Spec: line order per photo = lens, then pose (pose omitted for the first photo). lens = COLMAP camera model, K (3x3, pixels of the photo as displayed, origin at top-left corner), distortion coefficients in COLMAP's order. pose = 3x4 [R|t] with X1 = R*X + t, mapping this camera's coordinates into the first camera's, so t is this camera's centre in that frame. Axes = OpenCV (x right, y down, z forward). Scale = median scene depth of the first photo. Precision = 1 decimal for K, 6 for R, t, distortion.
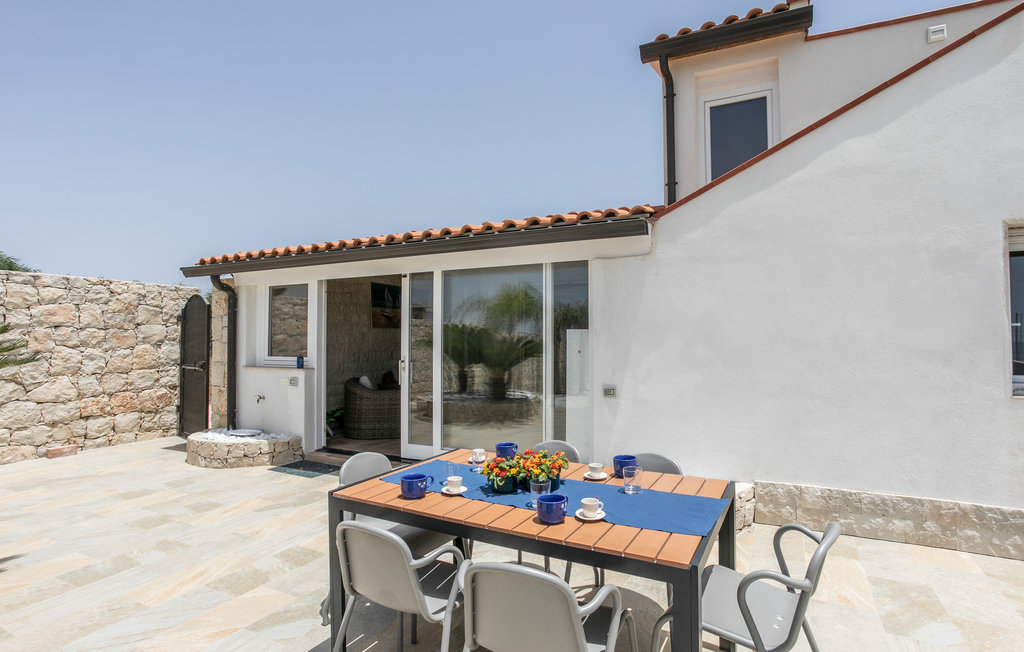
lens RADIAL K [[537.8, 0, 513.9], [0, 537.8, 326.0], [0, 0, 1]] dist [0.007295, 0.001628]
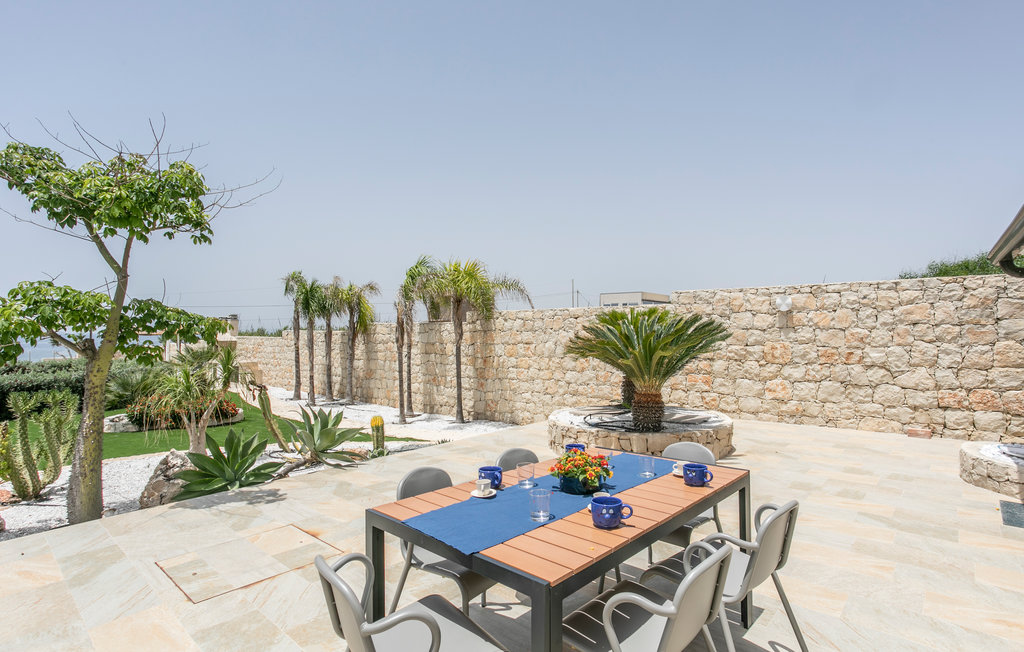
lens RADIAL K [[495.4, 0, 513.5], [0, 495.4, 329.8], [0, 0, 1]] dist [-0.020575, 0.001205]
pose [[-0.272451, -0.004151, -0.962161, 0.371294], [0.022763, 0.999683, -0.010758, 0.005587], [0.961900, -0.024833, -0.272270, 0.444508]]
